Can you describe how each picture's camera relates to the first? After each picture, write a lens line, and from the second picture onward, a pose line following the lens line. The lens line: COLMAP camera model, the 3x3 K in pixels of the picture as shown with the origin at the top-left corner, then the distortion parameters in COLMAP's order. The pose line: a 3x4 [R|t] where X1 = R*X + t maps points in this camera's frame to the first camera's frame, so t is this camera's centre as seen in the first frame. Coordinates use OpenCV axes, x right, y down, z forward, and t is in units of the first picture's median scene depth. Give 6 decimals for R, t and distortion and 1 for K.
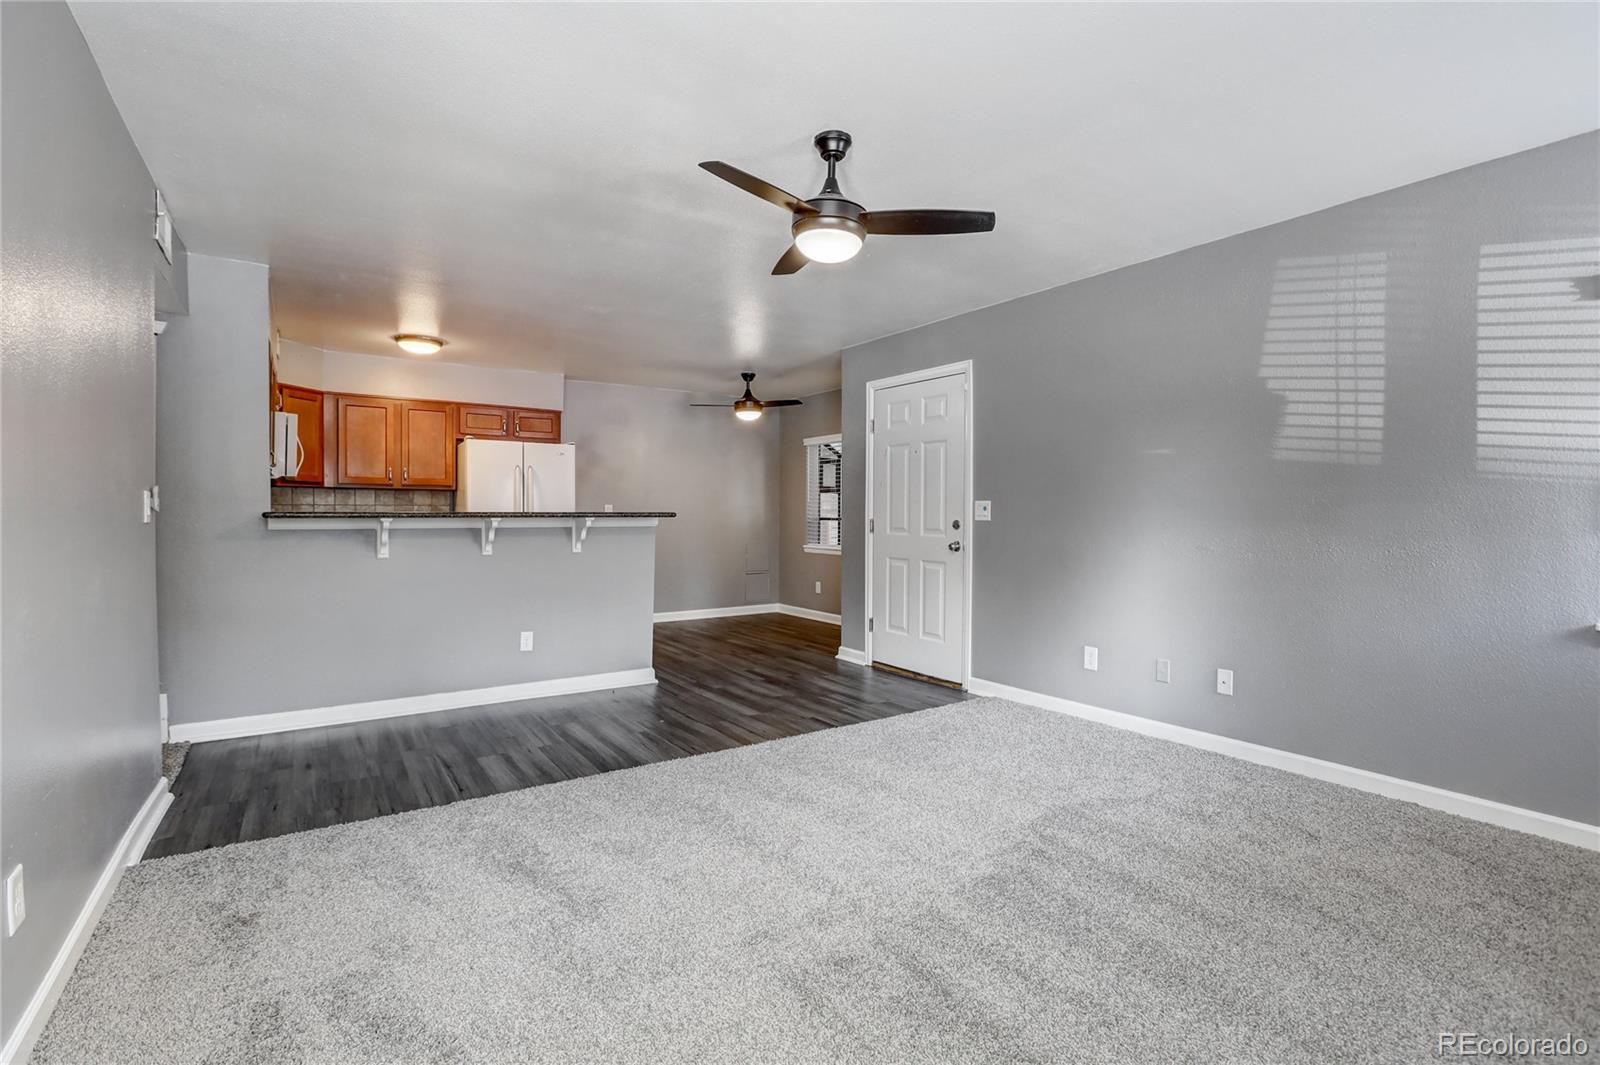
lens RADIAL K [[738.2, 0, 800.8], [0, 738.2, 506.1], [0, 0, 1]] dist [-0.041395, 0.011621]
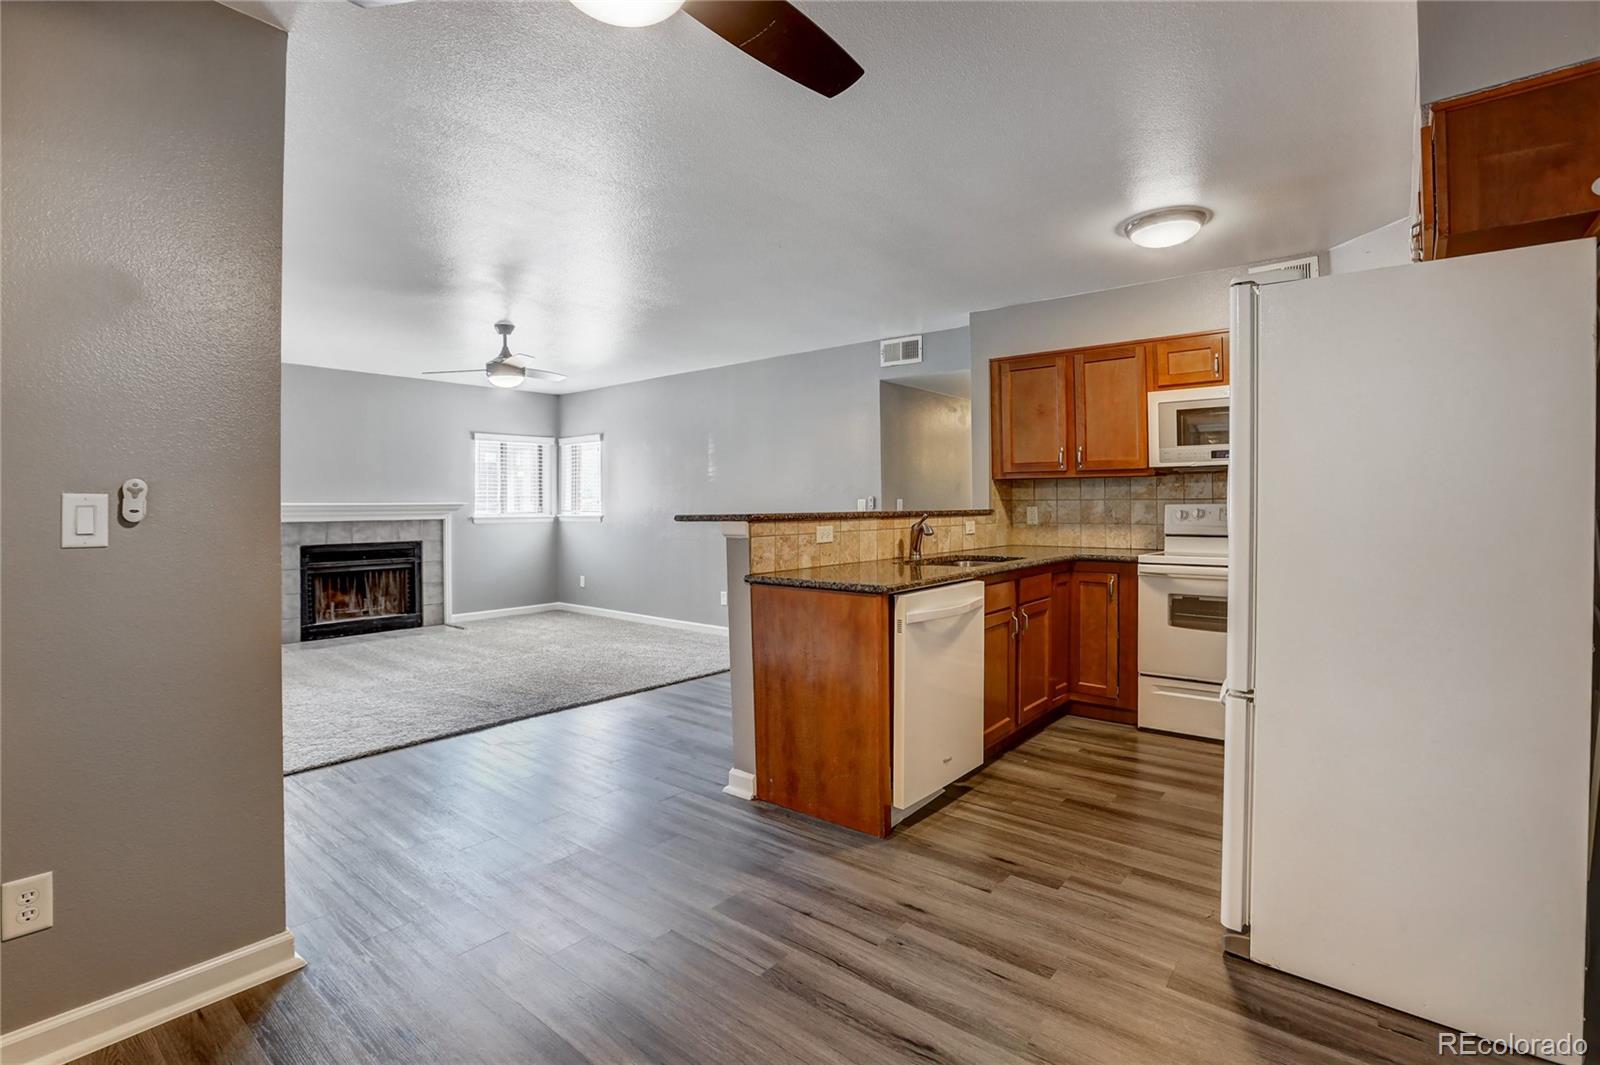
lens RADIAL K [[743.7, 0, 826.6], [0, 743.7, 500.7], [0, 0, 1]] dist [-0.073992, 0.055732]
pose [[-0.951424, 0.002831, -0.307872, -0.083878], [0.007517, 0.999873, -0.014035, 0.006282], [0.307793, -0.015668, -0.951324, 1.513126]]
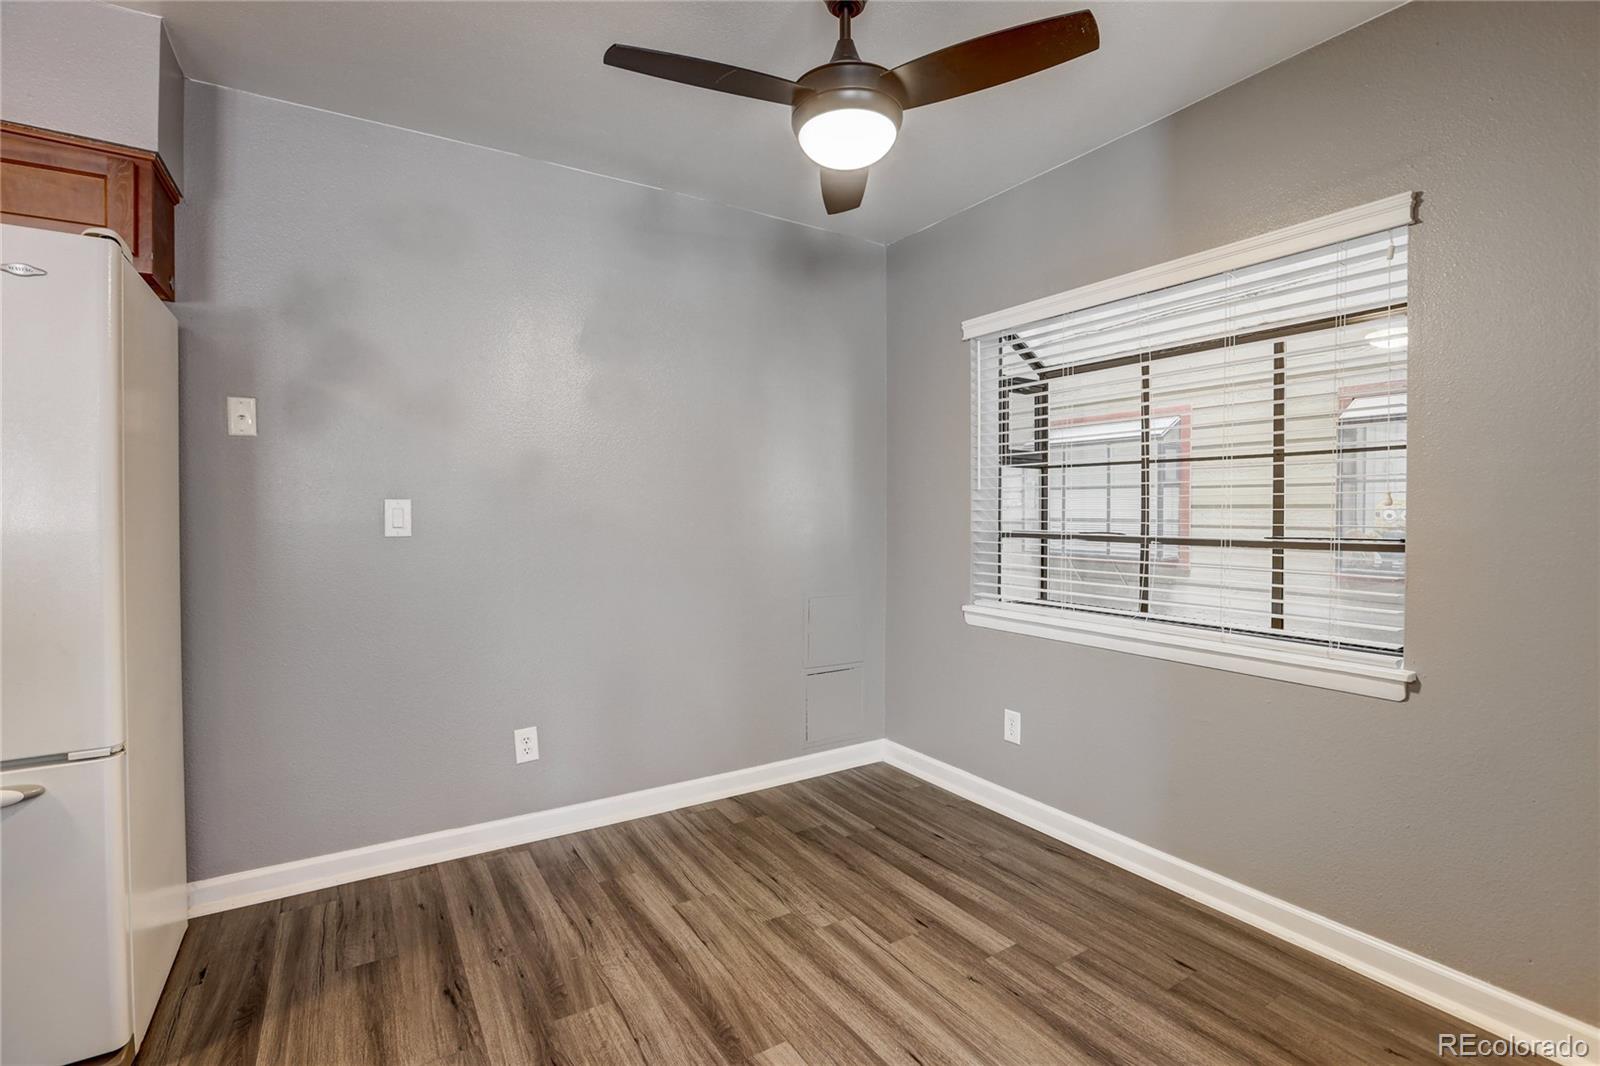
lens RADIAL K [[732.5, 0, 805.1], [0, 732.5, 527.3], [0, 0, 1]] dist [-0.055203, 0.016433]
pose [[0.999732, -0.005245, -0.022544, -0.104019], [0.005795, 0.999686, 0.024399, 0.005827], [0.022409, -0.024523, 0.999448, 0.963234]]
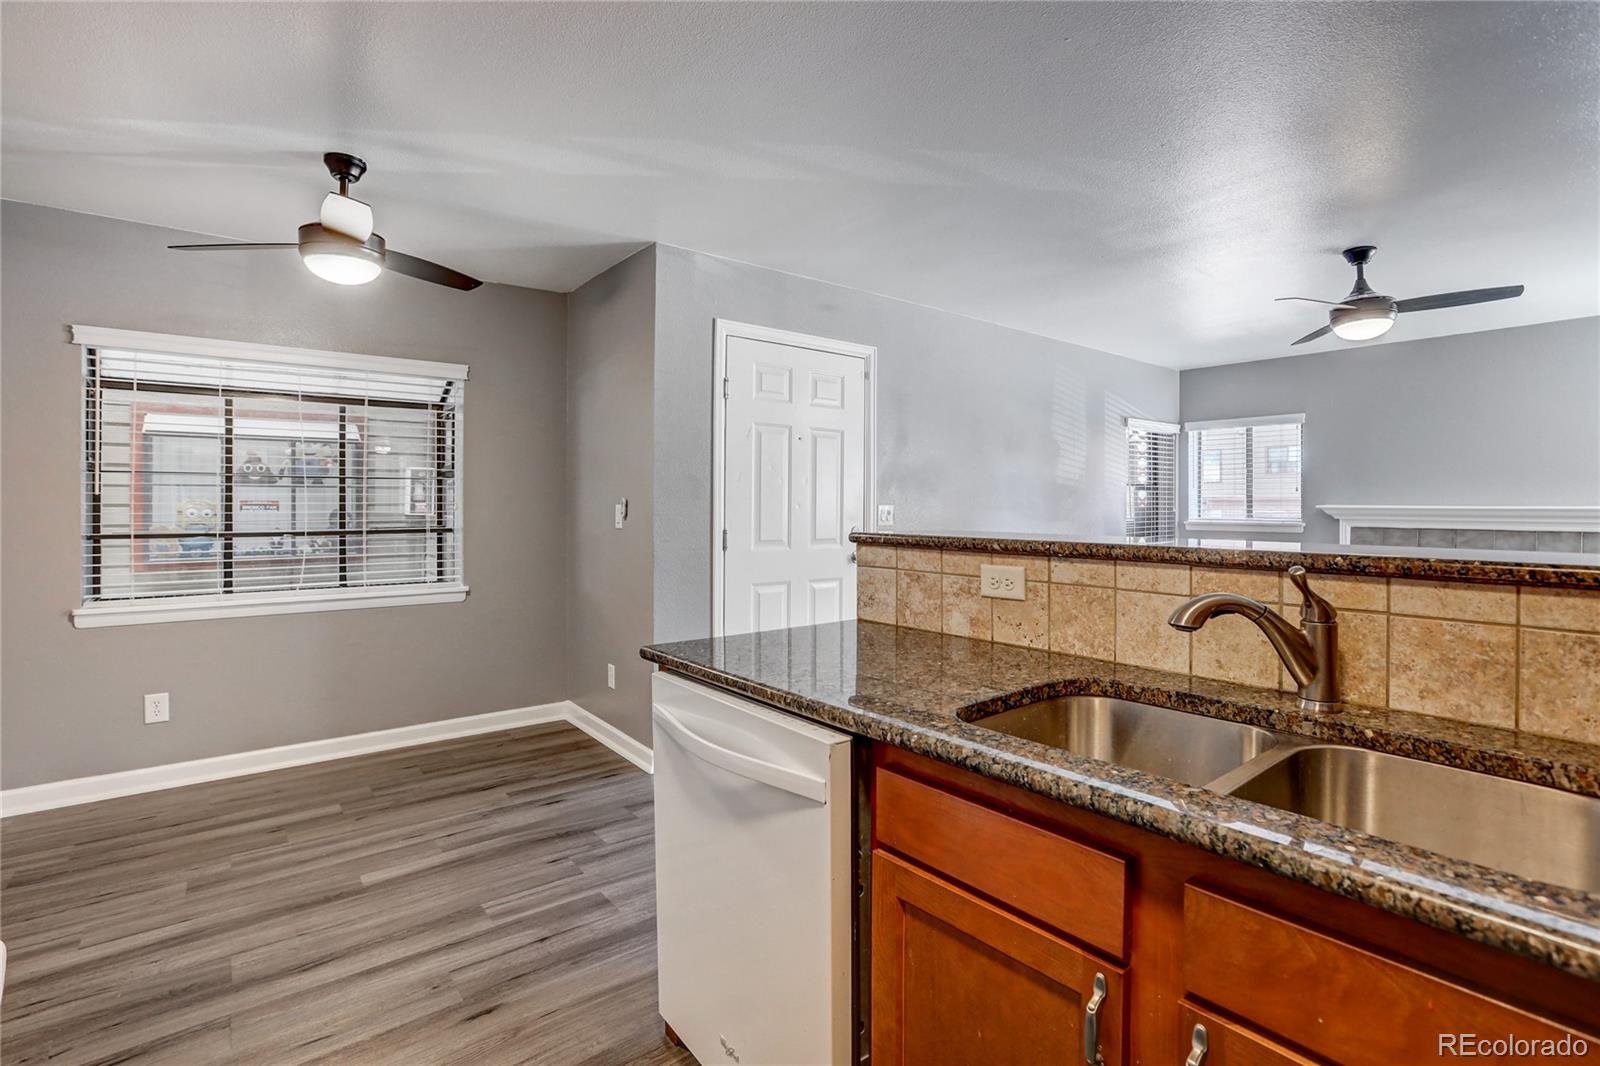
lens RADIAL K [[750.4, 0, 783.5], [0, 750.4, 520.0], [0, 0, 1]] dist [-0.041053, 0.017603]
pose [[-0.068589, -0.023353, 0.997372, -0.592882], [-0.010538, 0.999687, 0.022683, -0.006992], [-0.997589, -0.008955, -0.068814, 1.026876]]
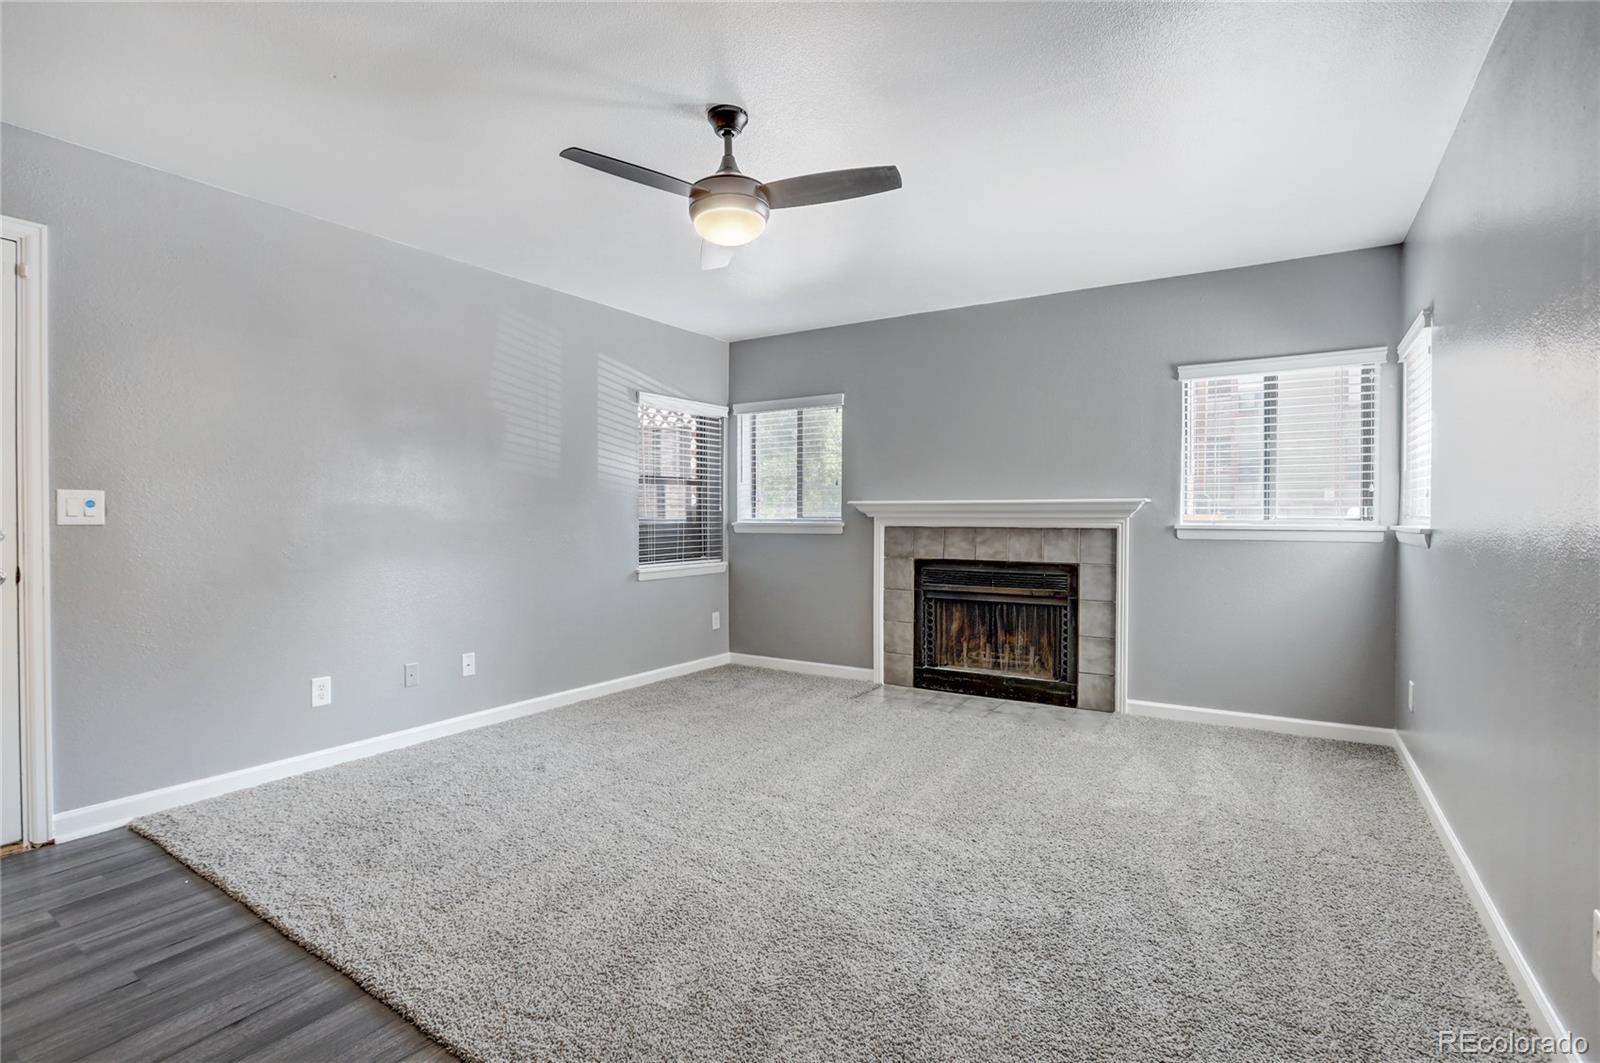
lens RADIAL K [[761.9, 0, 793.4], [0, 761.9, 528.2], [0, 0, 1]] dist [-0.058574, 0.000079]
pose [[-0.403145, -0.017977, 0.914959, -0.412097], [-0.009450, 0.999836, 0.015480, 0.007140], [-0.915087, -0.002406, -0.403249, 0.628268]]
